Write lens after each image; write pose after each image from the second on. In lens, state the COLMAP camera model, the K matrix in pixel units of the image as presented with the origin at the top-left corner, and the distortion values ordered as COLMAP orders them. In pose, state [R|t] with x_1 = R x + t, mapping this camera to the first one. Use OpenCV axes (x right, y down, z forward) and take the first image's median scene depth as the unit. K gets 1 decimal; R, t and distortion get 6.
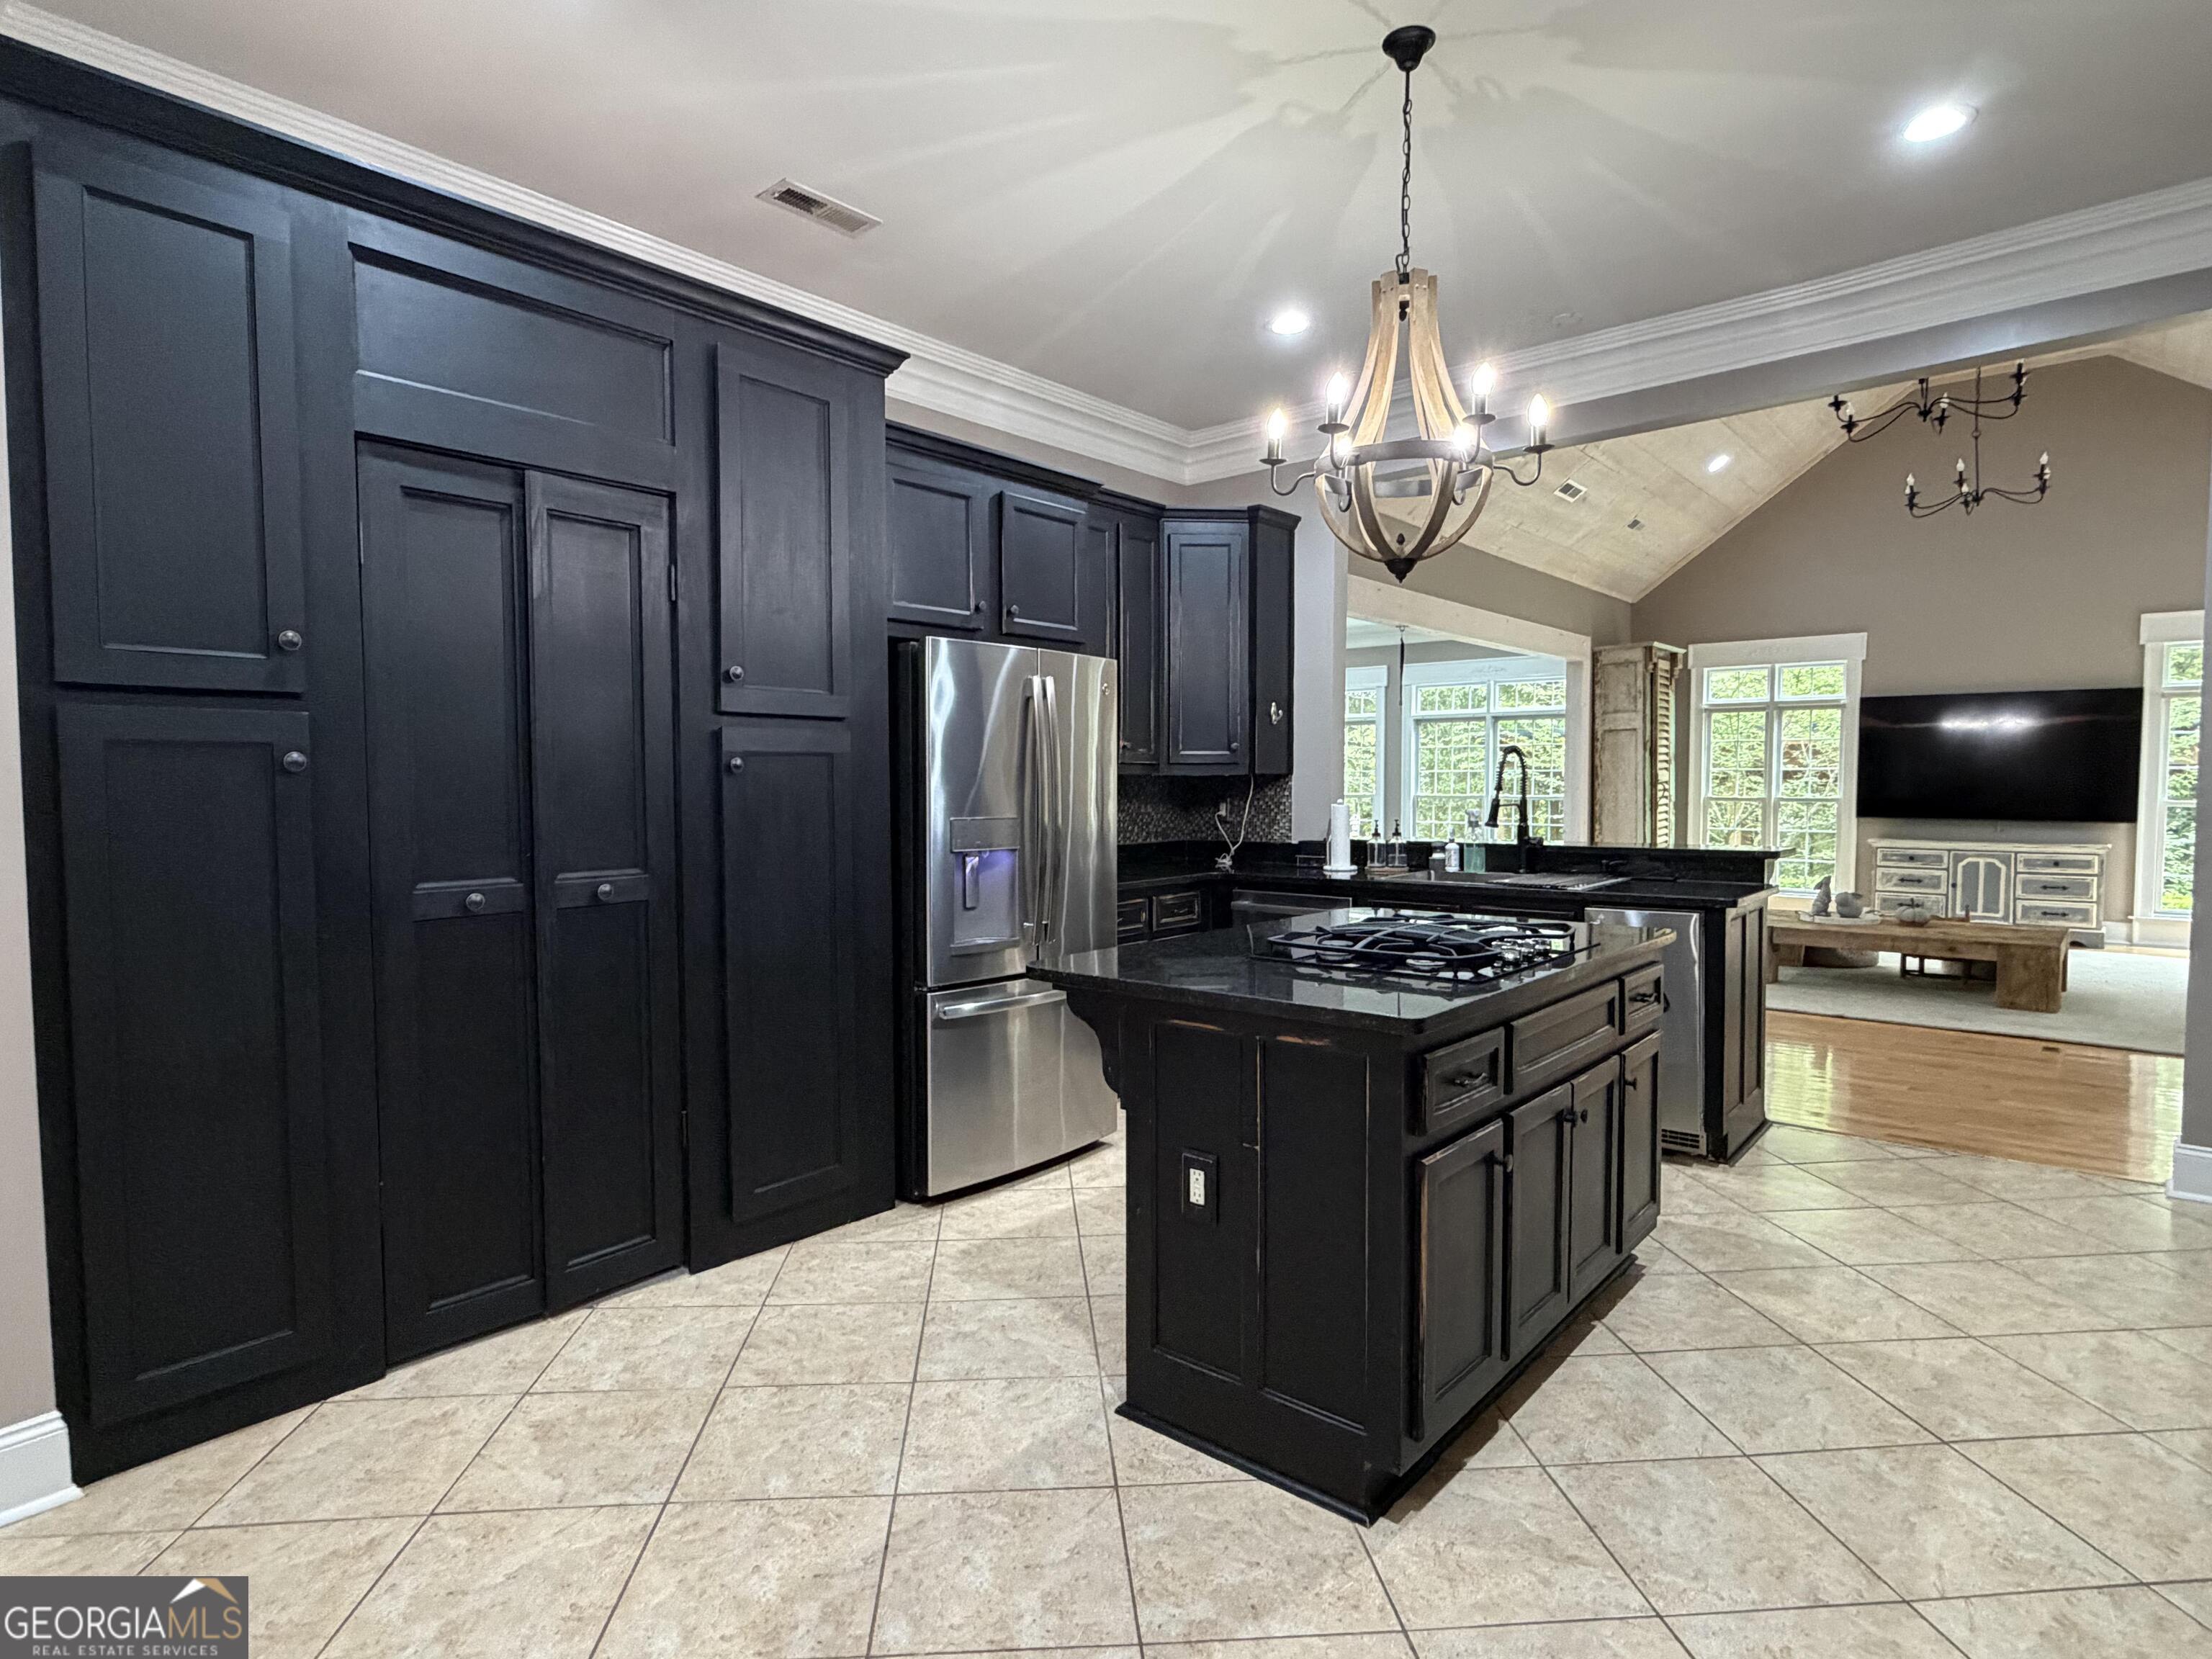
lens RADIAL K [[1167.7, 0, 1093.5], [0, 1167.7, 838.6], [0, 0, 1]] dist [0.001339, -0.000659]
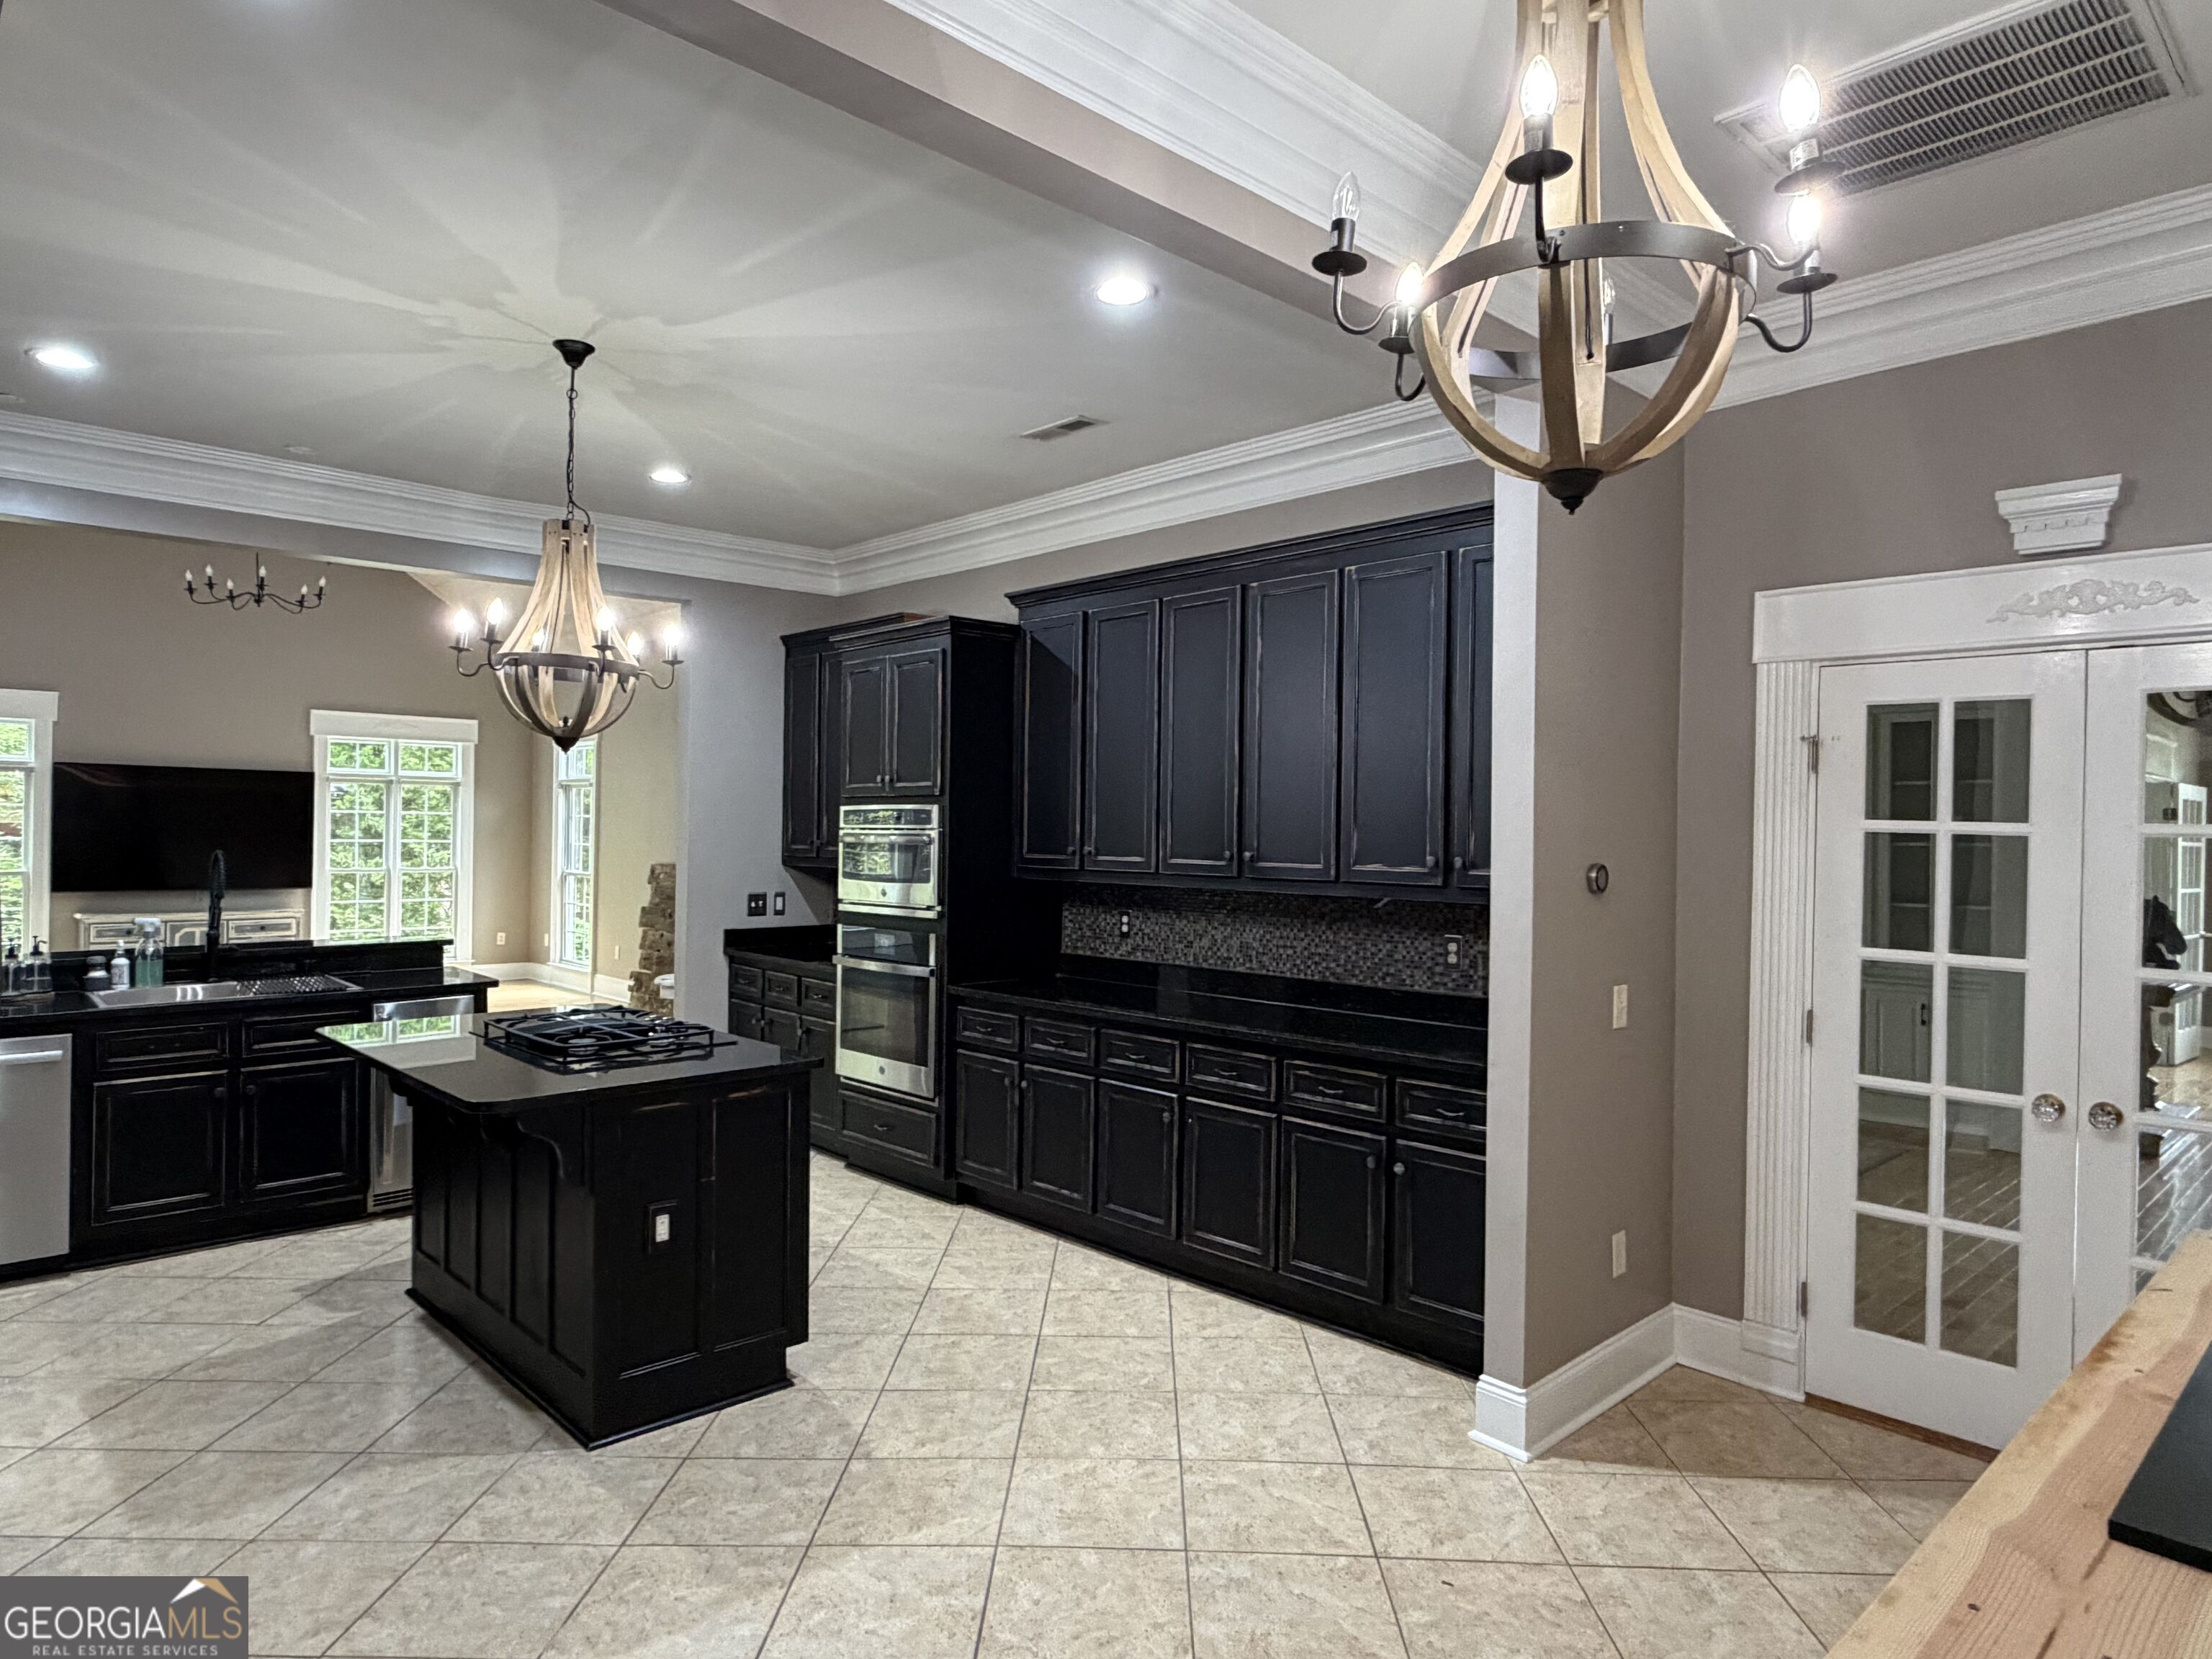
lens RADIAL K [[1326.2, 0, 1105.5], [0, 1326.2, 834.8], [0, 0, 1]] dist [0.001524, 0.000725]
pose [[0.097434, 0.000291, 0.995242, -0.339901], [0.037597, 0.999285, -0.003973, -0.031130], [-0.994532, 0.037805, 0.097353, 0.082602]]
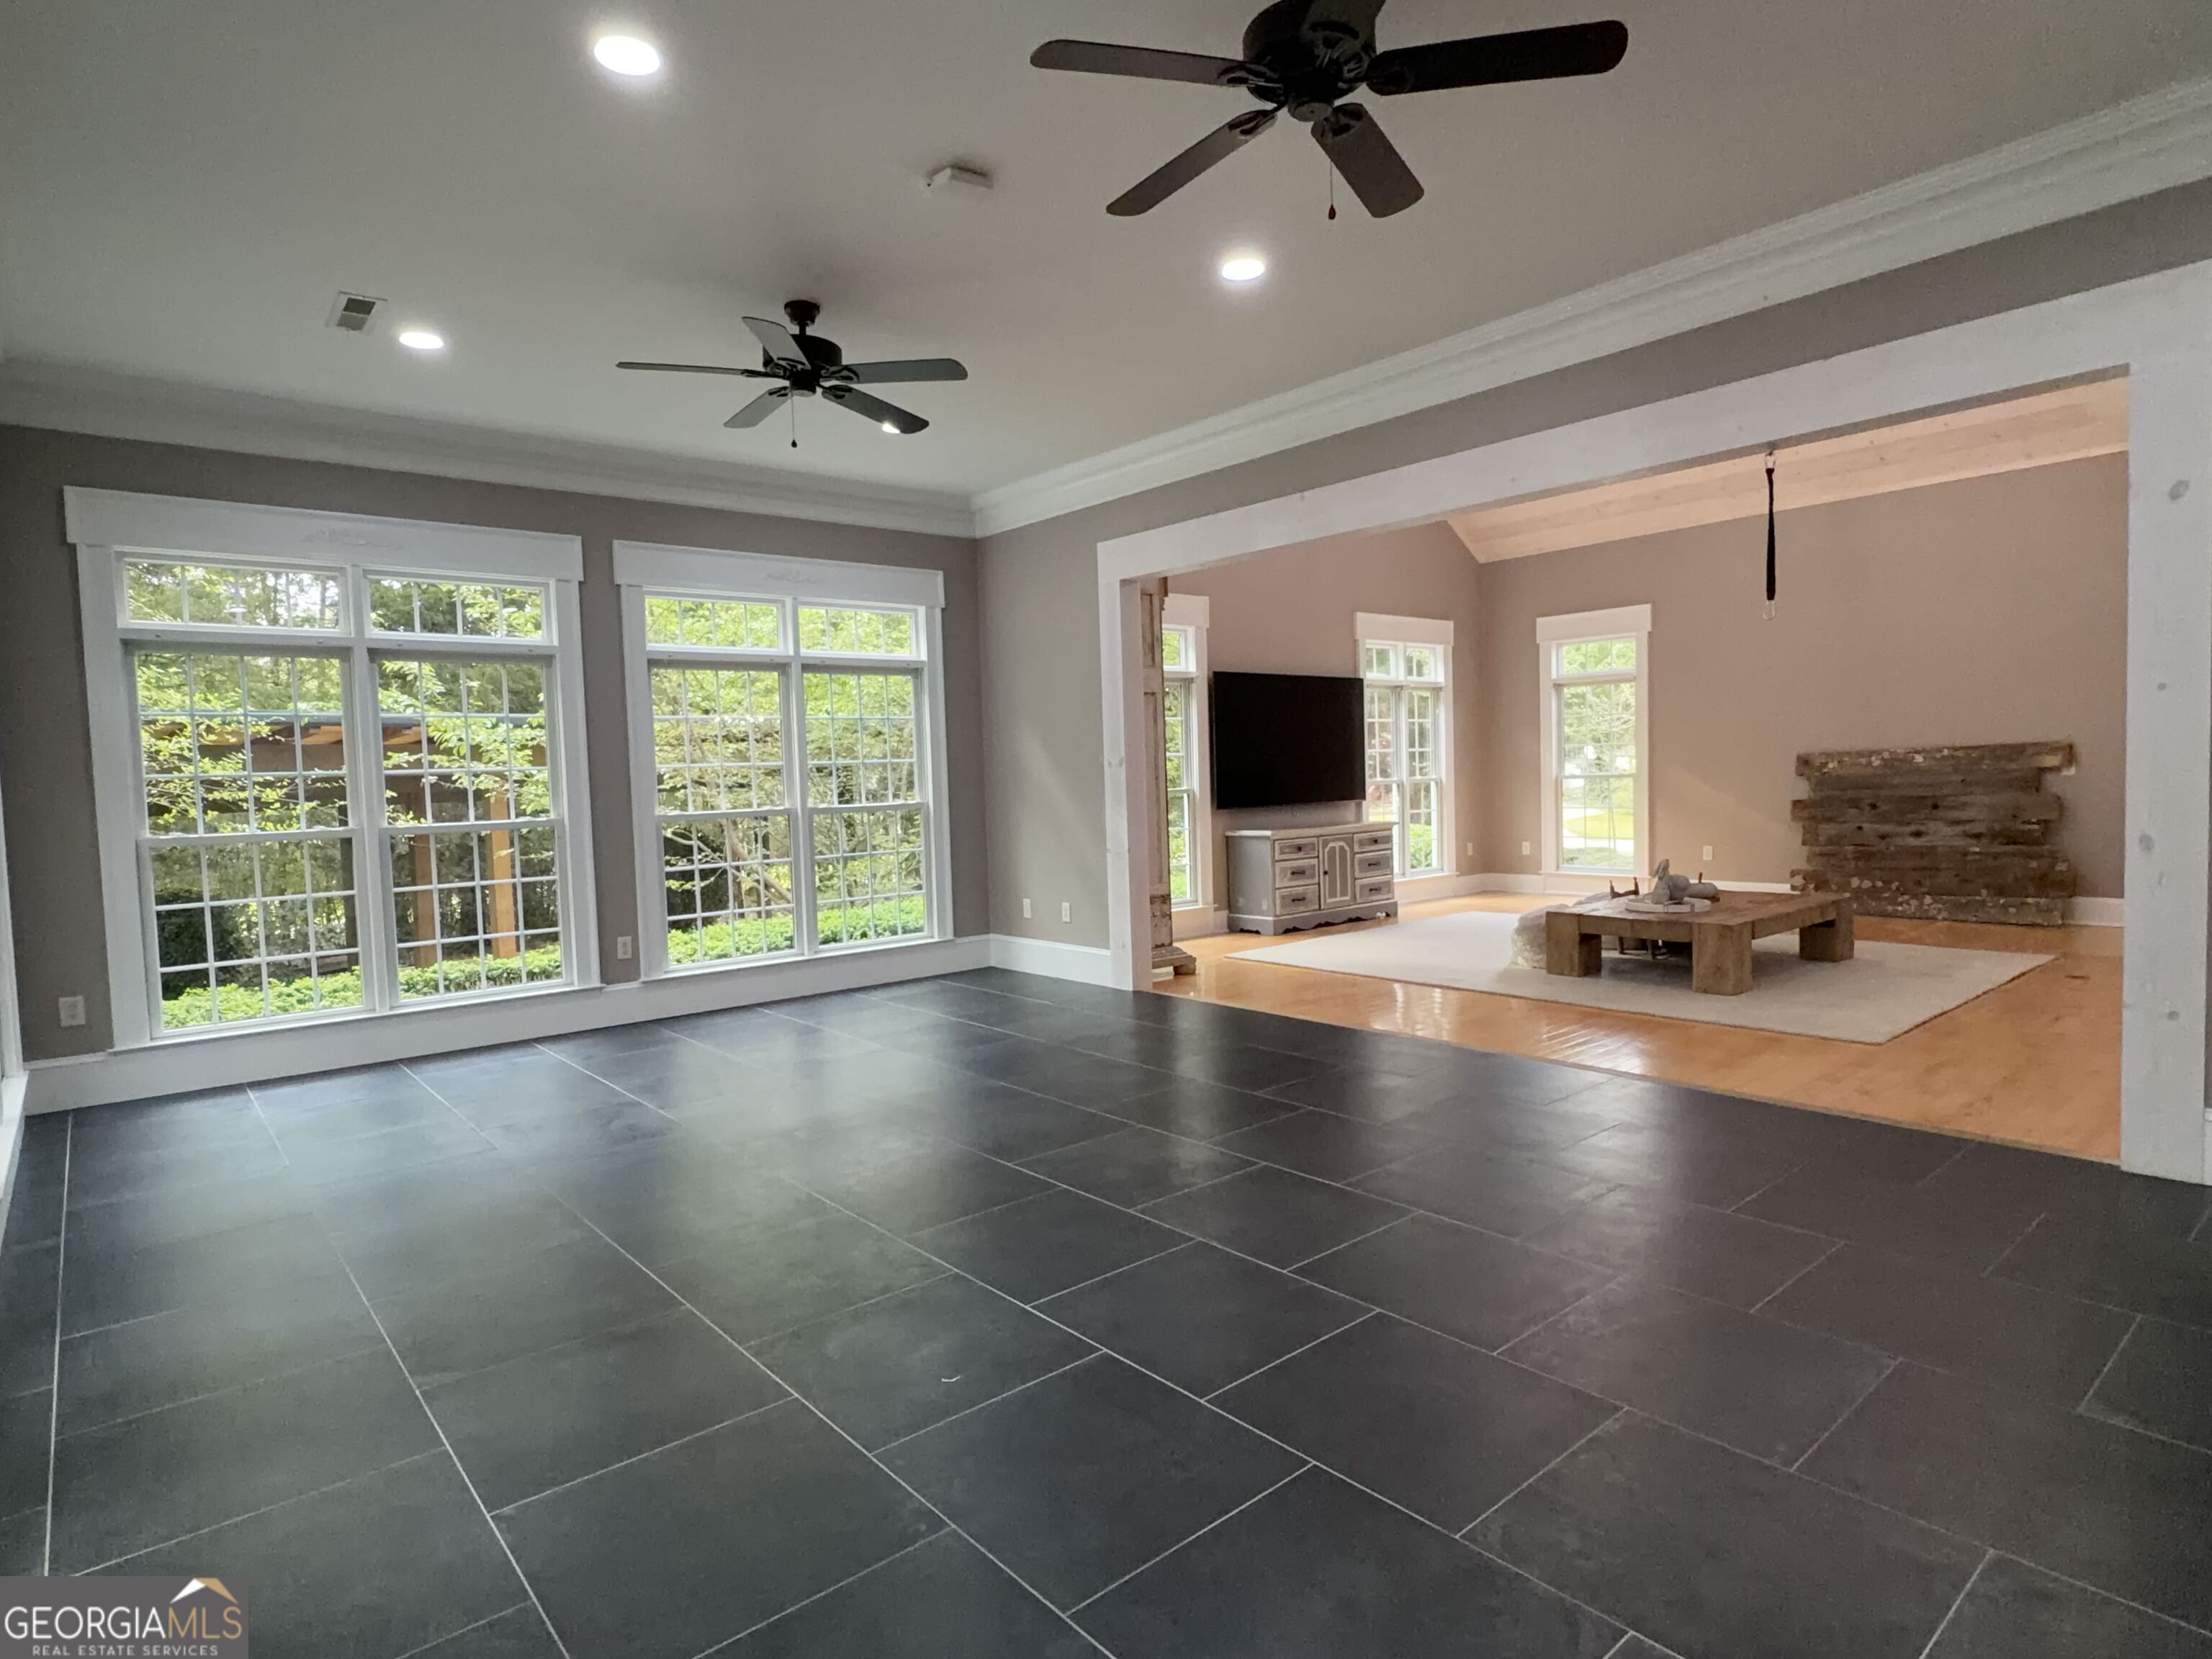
lens RADIAL K [[1204.3, 0, 1105.0], [0, 1204.3, 824.6], [0, 0, 1]] dist [0.009228, -0.001486]
pose [[0.154273, -0.049090, 0.986808, -0.275834], [0.084446, 0.995765, 0.036334, -0.052322], [-0.984413, 0.077726, 0.157765, 1.052019]]
